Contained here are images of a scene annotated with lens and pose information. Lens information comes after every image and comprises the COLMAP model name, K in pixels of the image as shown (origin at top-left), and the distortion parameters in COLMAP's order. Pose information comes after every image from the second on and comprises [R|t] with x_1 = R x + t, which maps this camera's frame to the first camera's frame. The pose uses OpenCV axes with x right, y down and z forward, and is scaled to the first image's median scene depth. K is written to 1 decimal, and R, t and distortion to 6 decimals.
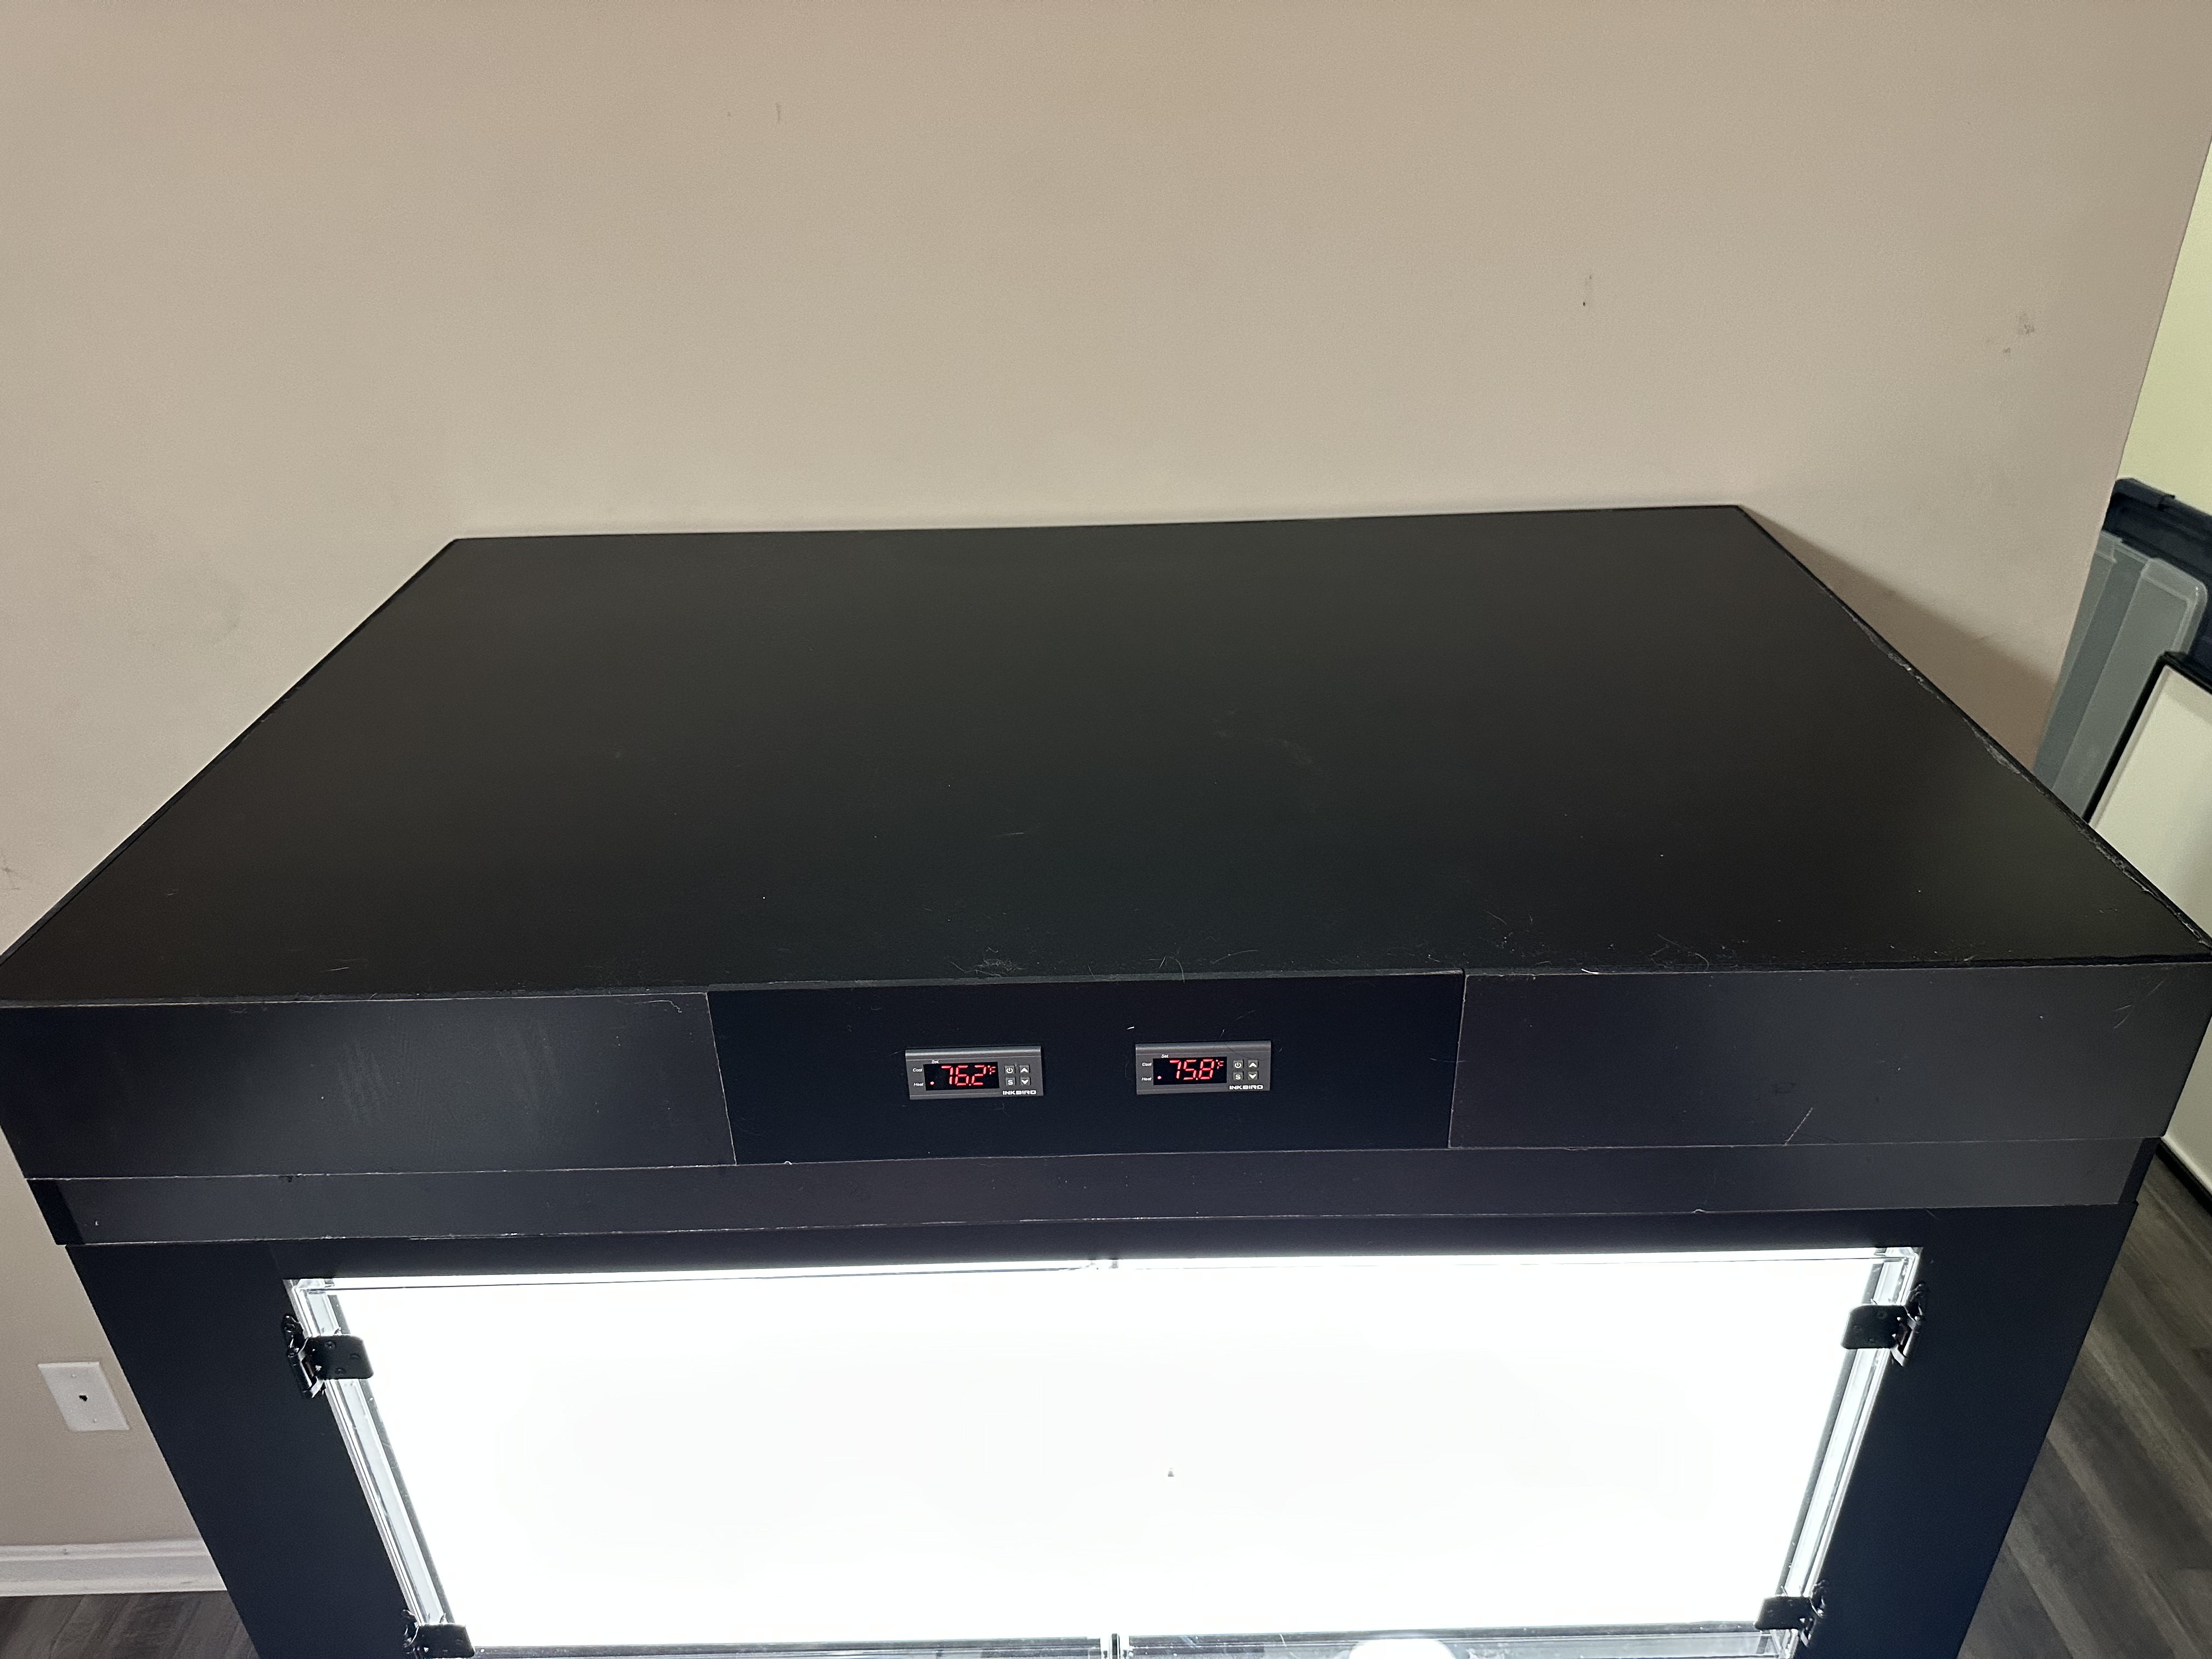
lens RADIAL K [[1576.3, 0, 1124.1], [0, 1576.3, 824.1], [0, 0, 1]] dist [-0.004418, -0.007249]
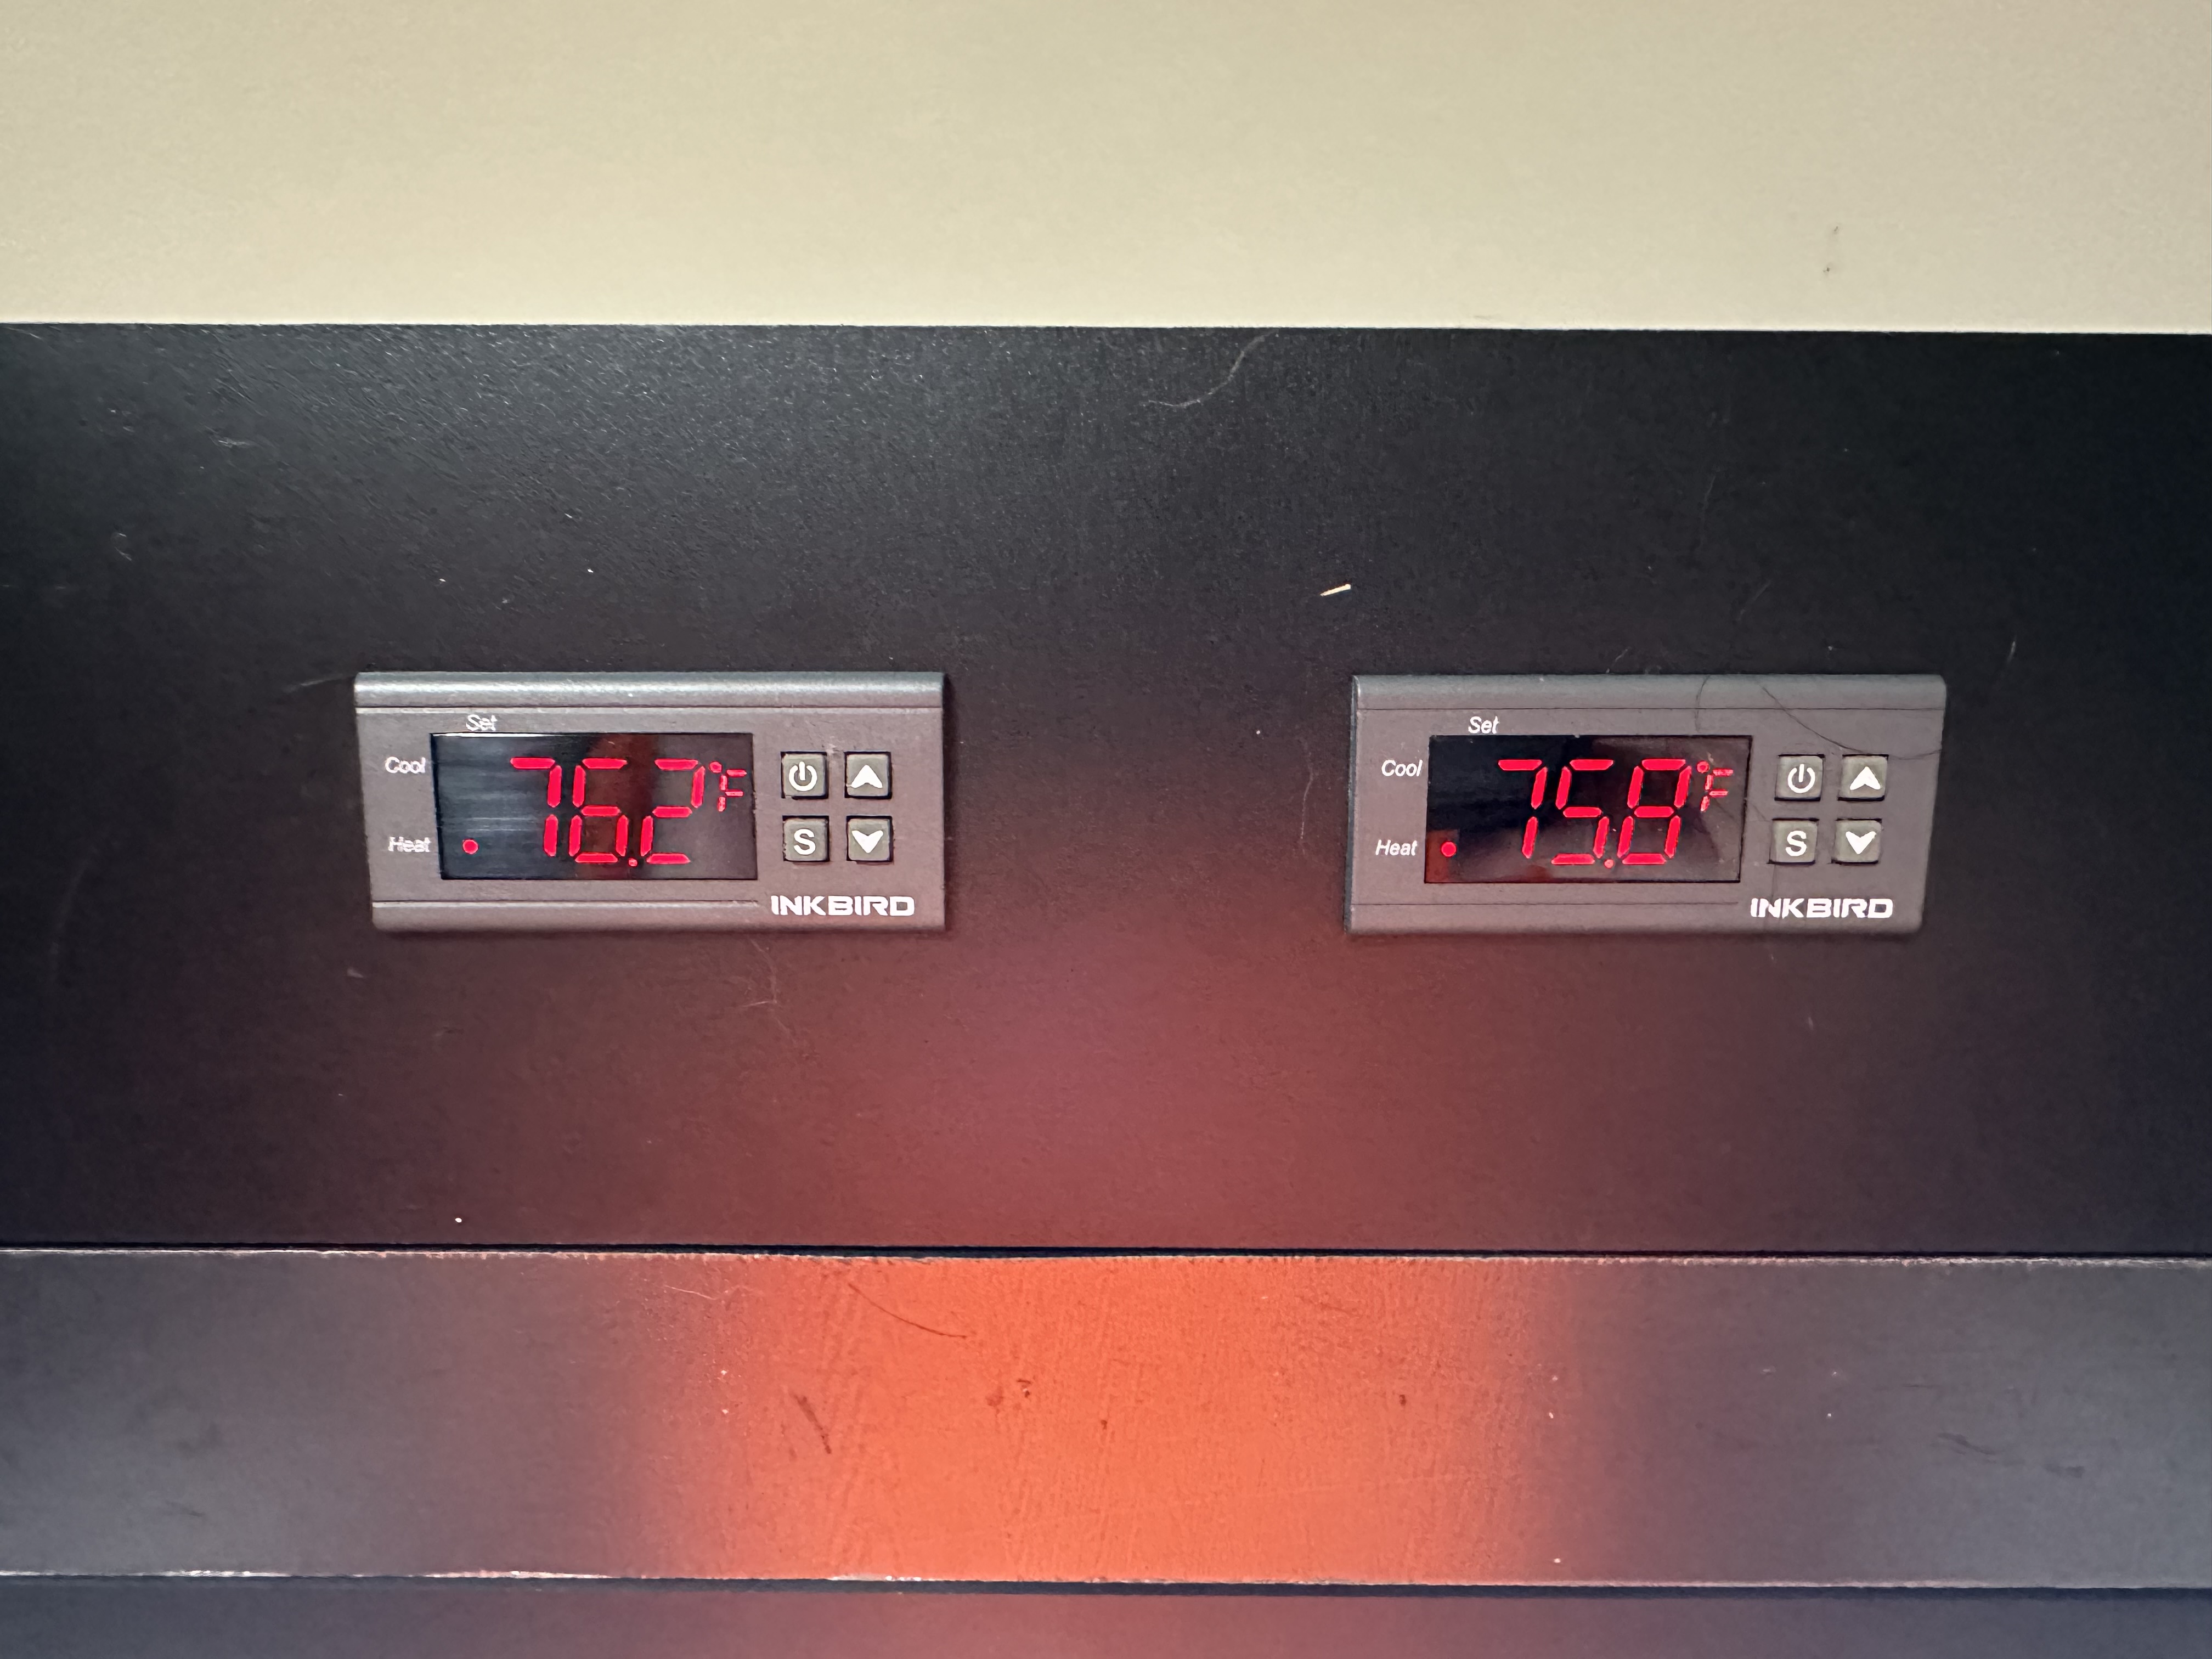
lens RADIAL K [[1576.3, 0, 1100.3], [0, 1576.3, 830.7], [0, 0, 1]] dist [-0.004418, -0.007249]
pose [[0.999620, 0.021573, -0.017162, -0.023627], [-0.025988, 0.945116, -0.325700, 0.223899], [0.009194, 0.326022, 0.945317, 0.742738]]
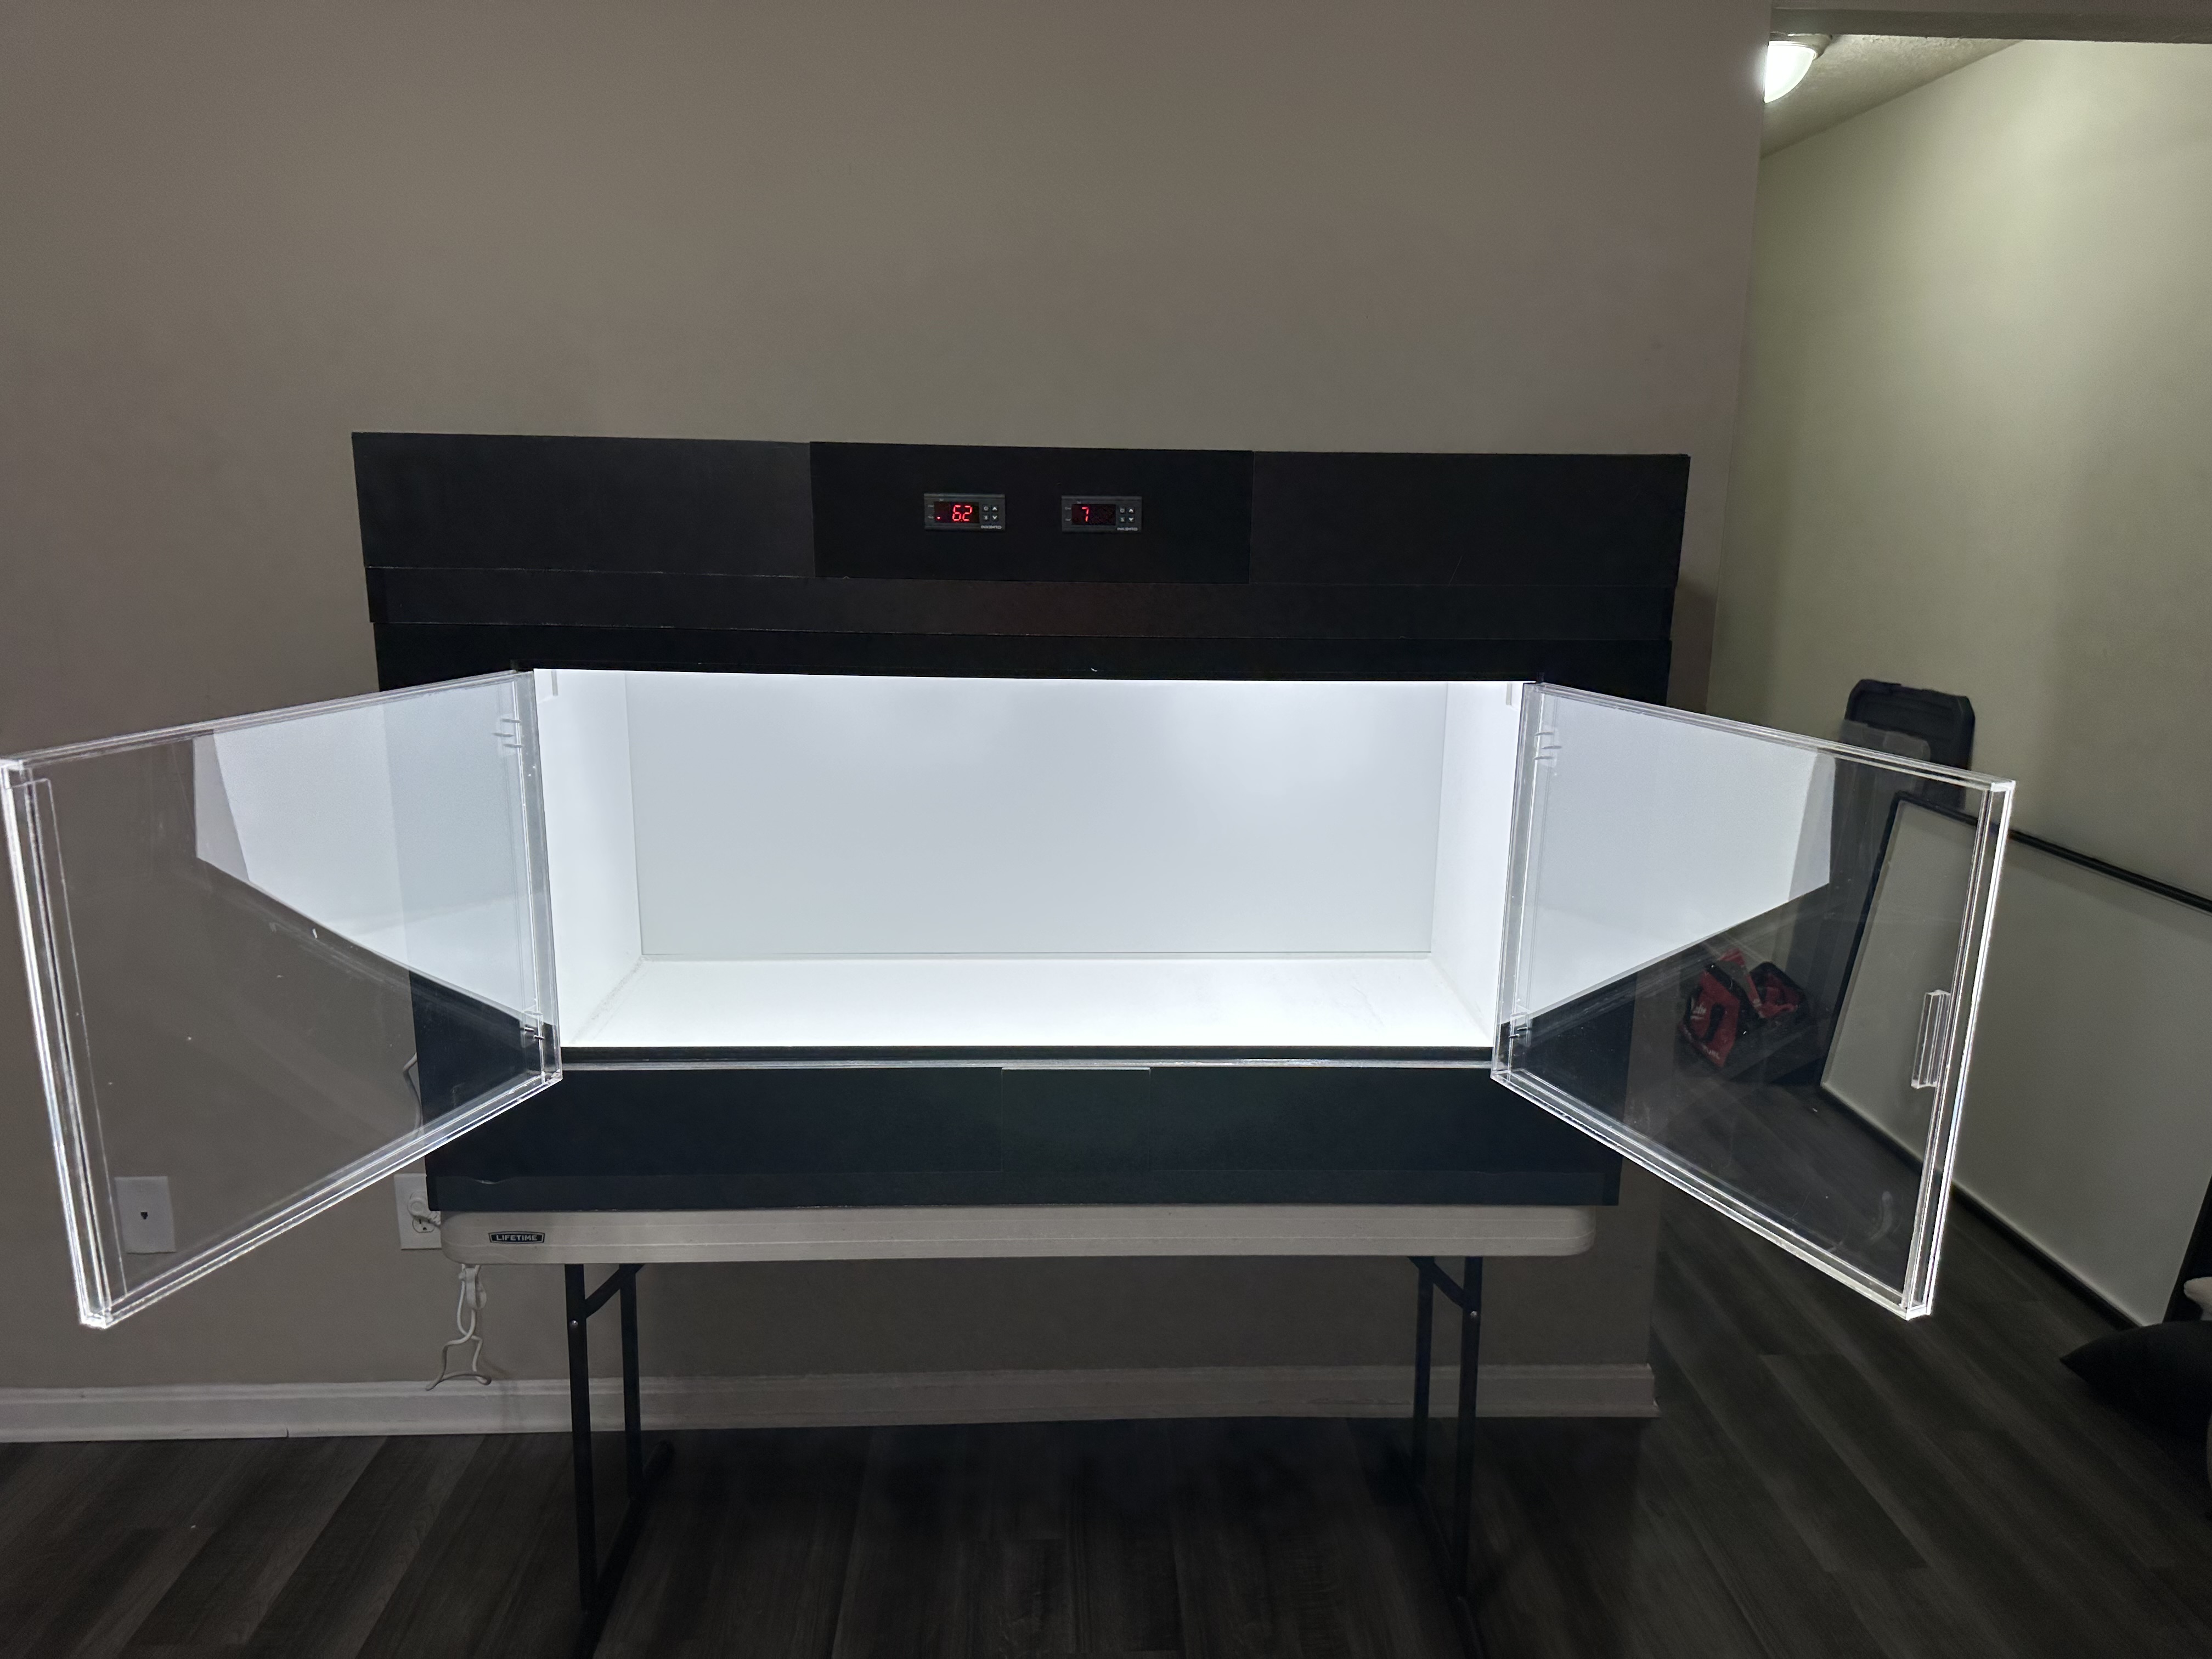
lens RADIAL K [[1576.3, 0, 1102.8], [0, 1576.3, 817.8], [0, 0, 1]] dist [-0.004418, -0.007249]
pose [[0.999268, 0.024394, 0.029469, 0.009449], [-0.014664, 0.955729, -0.293882, 0.910345], [-0.035333, 0.293235, 0.955387, -0.485361]]
